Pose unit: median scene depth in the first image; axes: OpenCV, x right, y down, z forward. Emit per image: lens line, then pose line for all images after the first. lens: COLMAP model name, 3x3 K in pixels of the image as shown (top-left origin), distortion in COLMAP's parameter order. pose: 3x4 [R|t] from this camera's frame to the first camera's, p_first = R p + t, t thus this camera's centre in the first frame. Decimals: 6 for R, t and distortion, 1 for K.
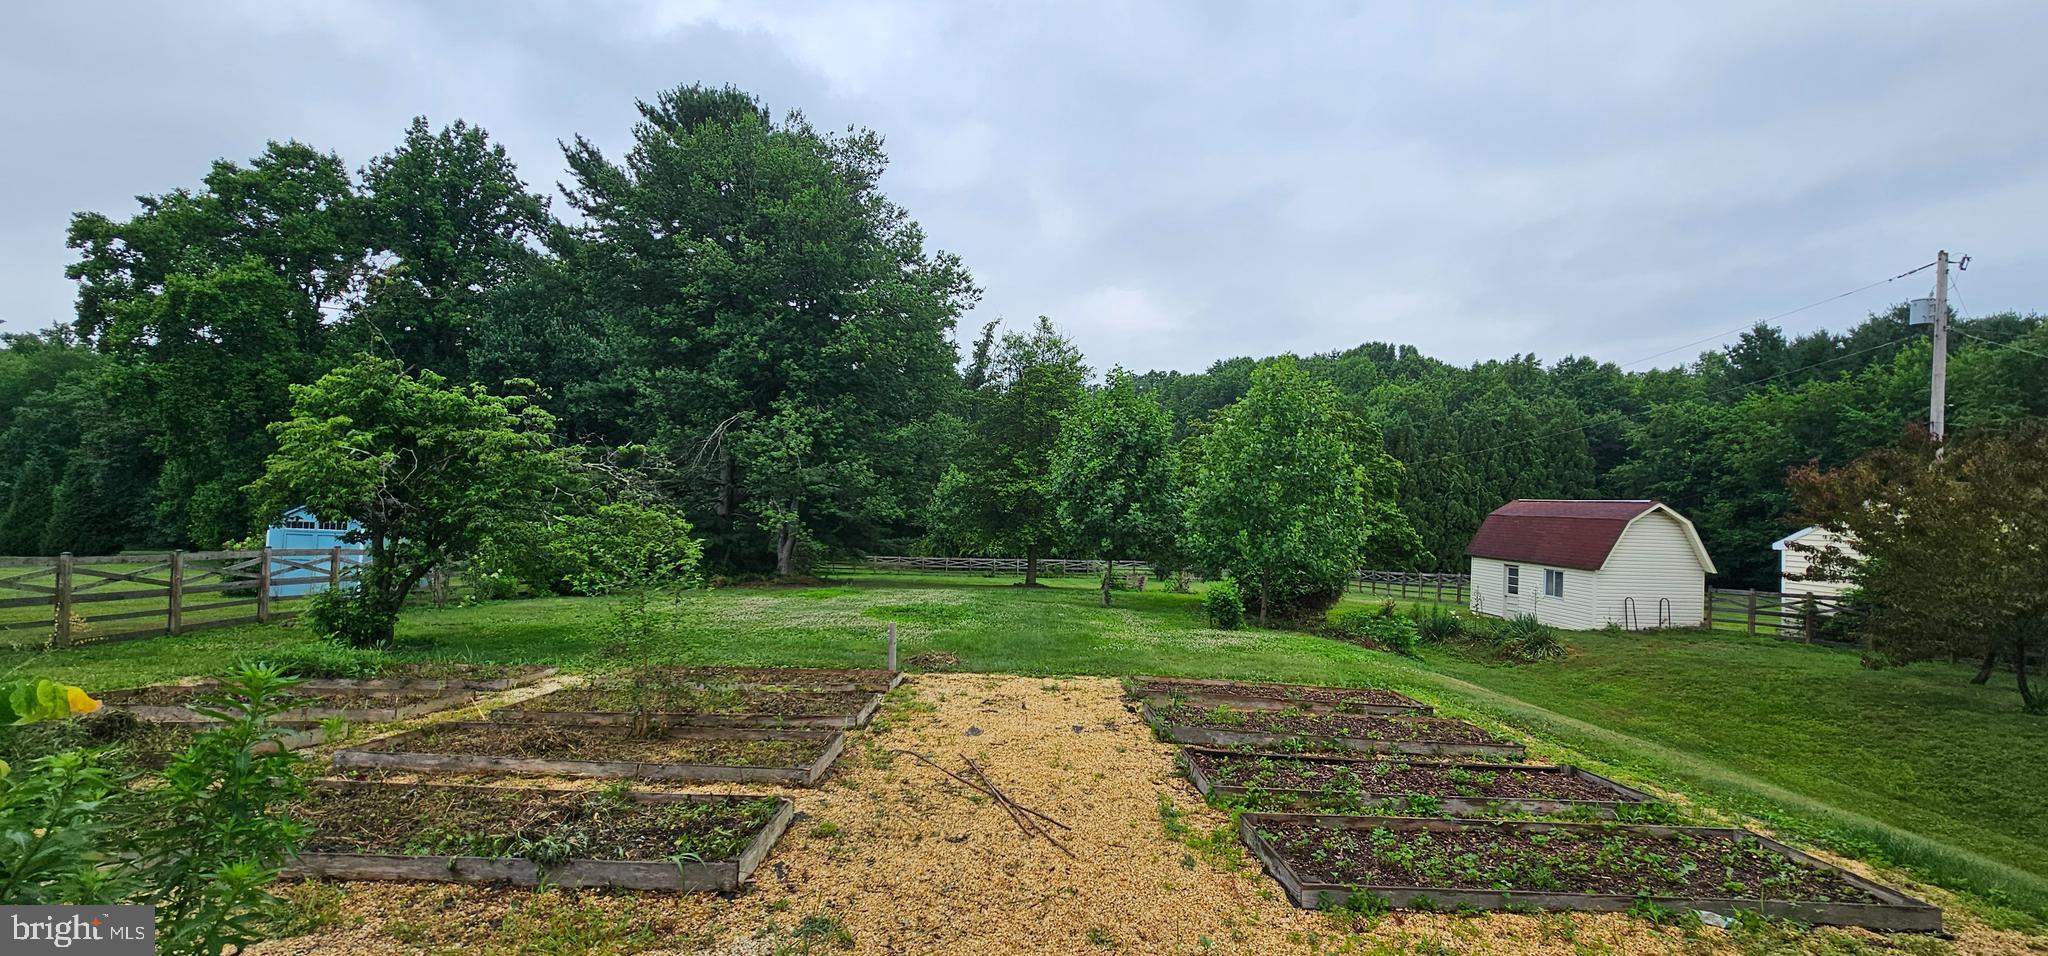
lens RADIAL K [[834.9, 0, 1027.1], [0, 834.9, 486.1], [0, 0, 1]] dist [0.000534, -0.000833]
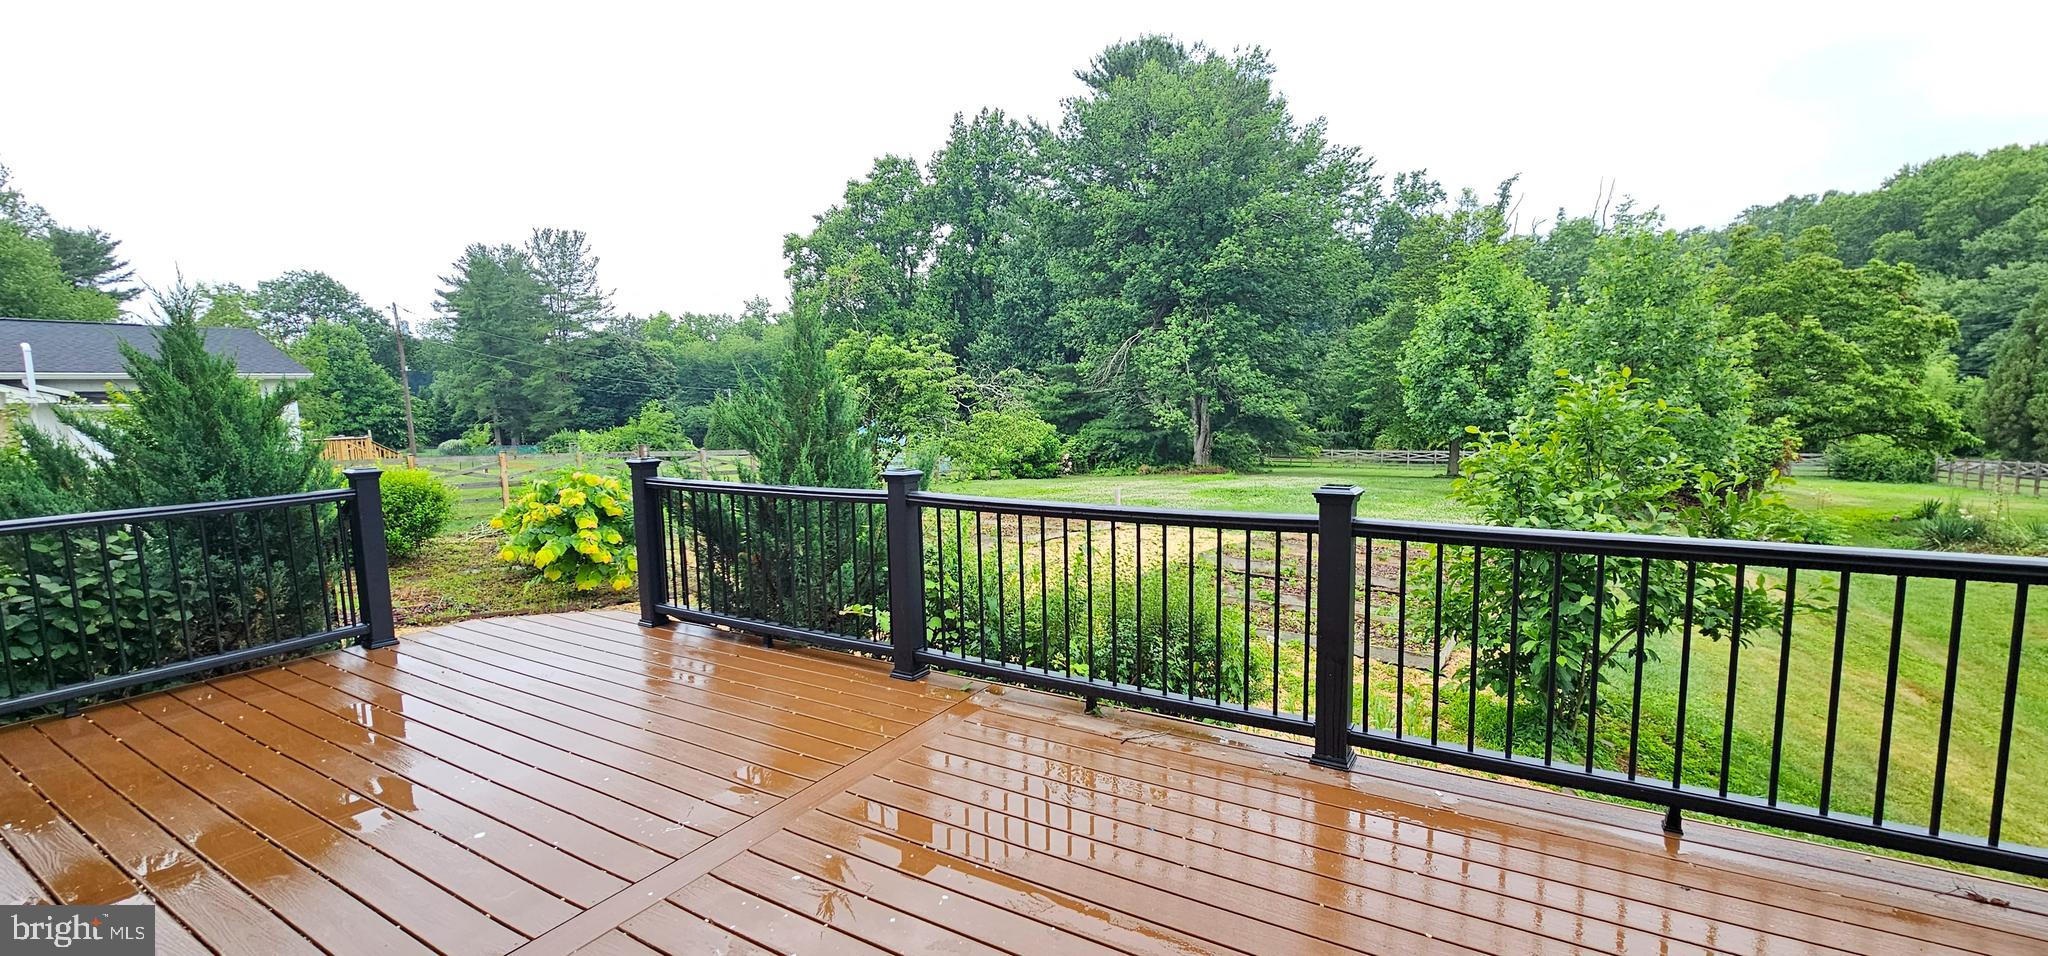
lens RADIAL K [[834.9, 0, 1027.1], [0, 834.9, 486.1], [0, 0, 1]] dist [0.000534, -0.000833]
pose [[0.817007, 0.014309, -0.576450, 0.131991], [0.056517, 0.992892, 0.104748, 0.000270], [0.573851, -0.118159, 0.810391, -0.059384]]
